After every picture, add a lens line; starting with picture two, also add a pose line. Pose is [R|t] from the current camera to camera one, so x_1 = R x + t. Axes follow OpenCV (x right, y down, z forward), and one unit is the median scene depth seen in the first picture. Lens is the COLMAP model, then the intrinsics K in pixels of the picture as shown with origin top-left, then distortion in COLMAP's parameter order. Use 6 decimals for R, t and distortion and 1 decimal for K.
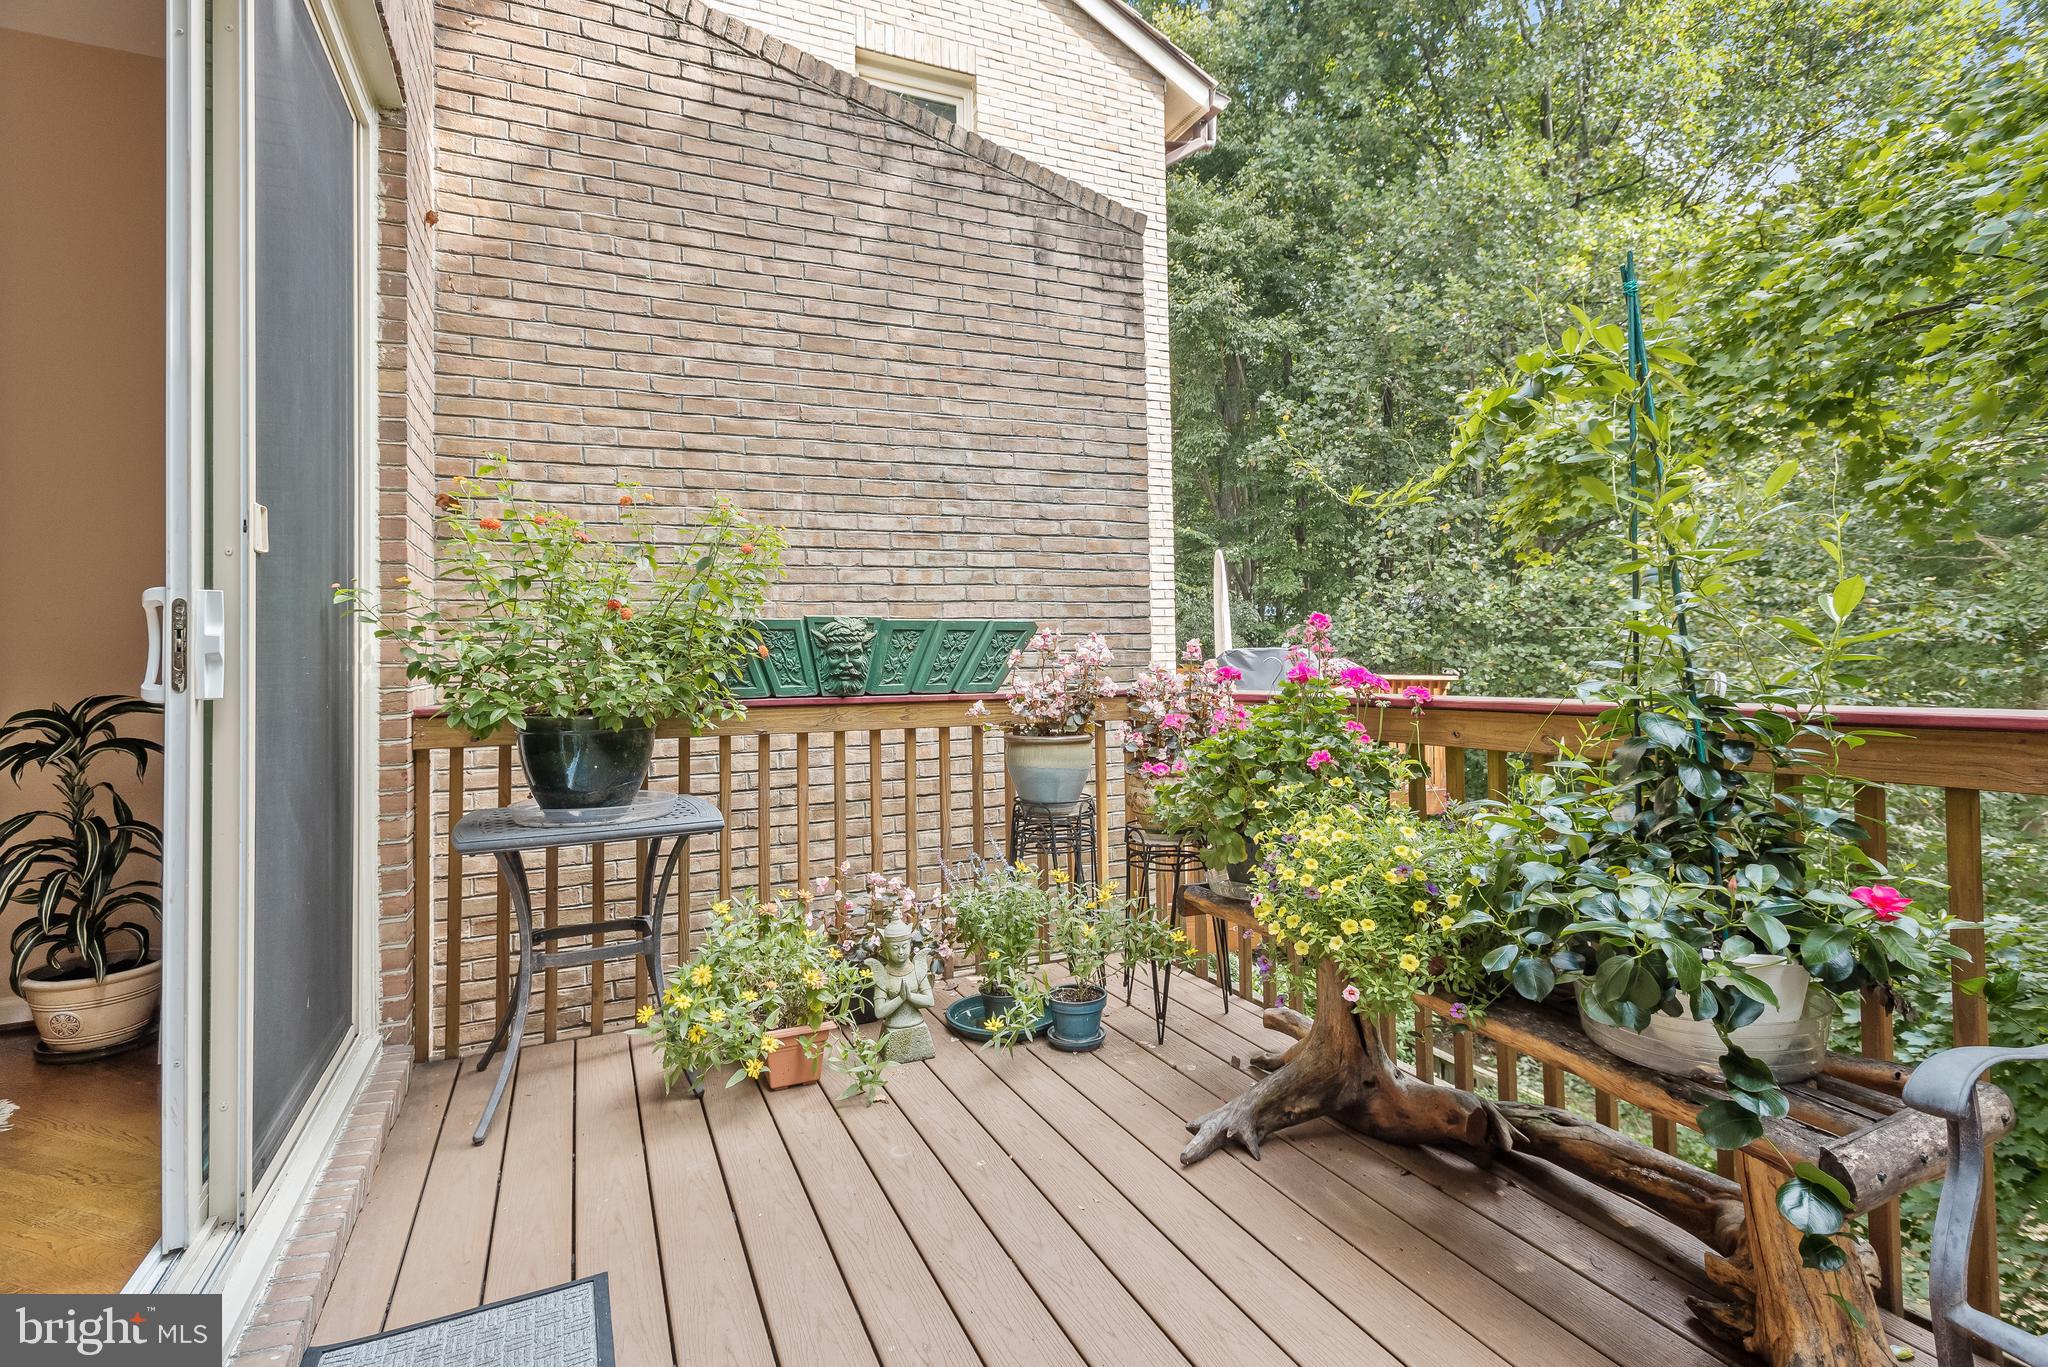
lens RADIAL K [[995.6, 0, 1037.1], [0, 995.6, 635.5], [0, 0, 1]] dist [0.004157, -0.000552]
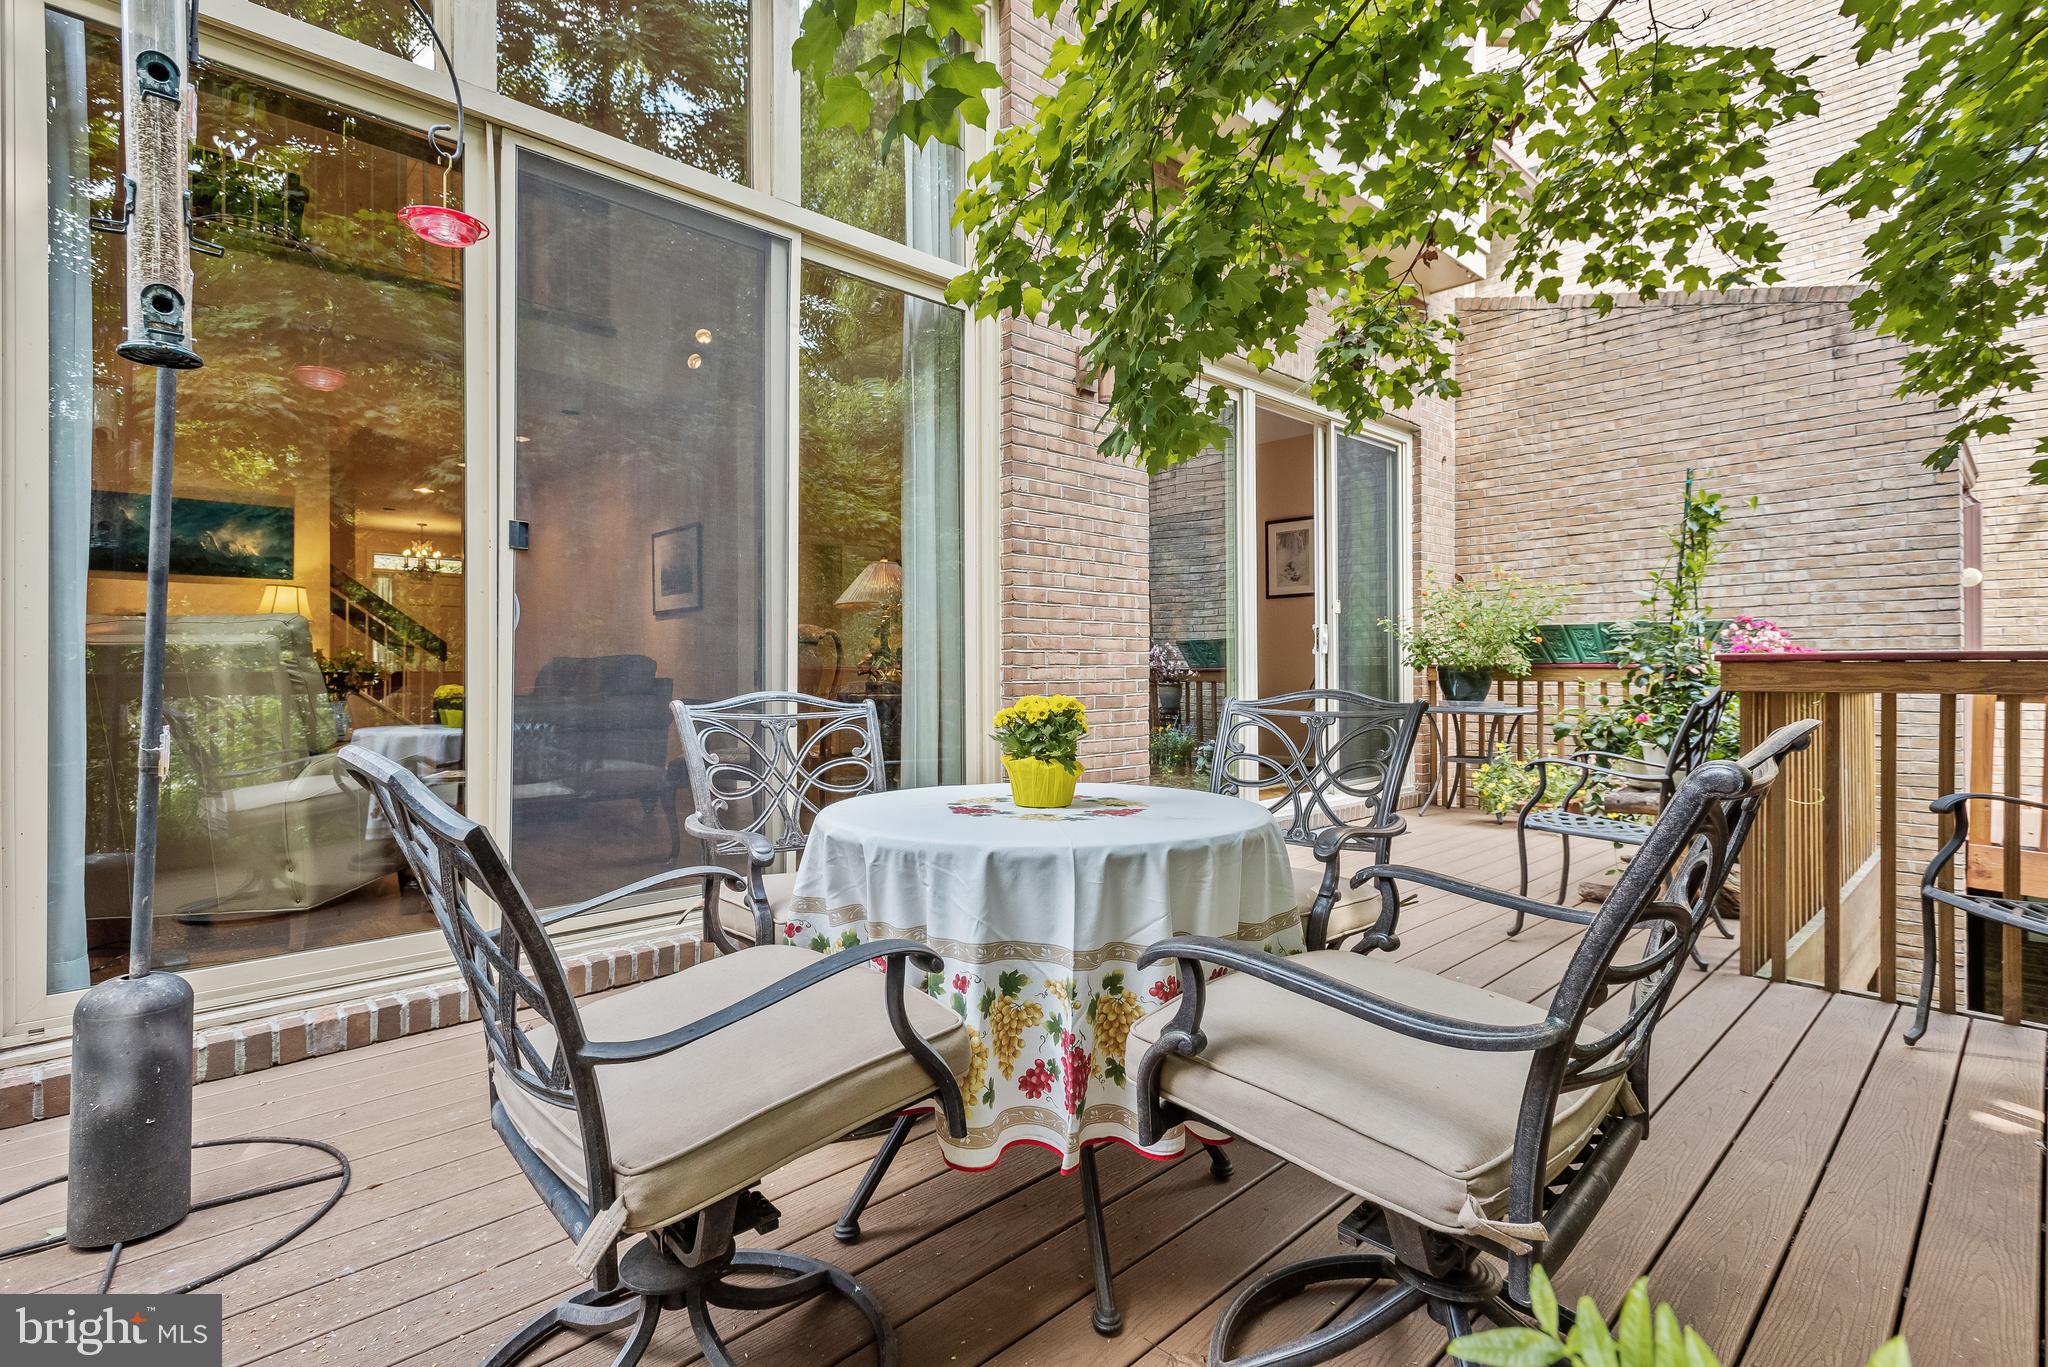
lens RADIAL K [[990.2, 0, 1027.0], [0, 990.2, 674.5], [0, 0, 1]] dist [0.006167, 0.000459]
pose [[0.336586, 0.018407, -0.941473, 0.975584], [0.015662, 0.999561, 0.025142, 0.014105], [0.941523, -0.023208, 0.336150, -0.557082]]
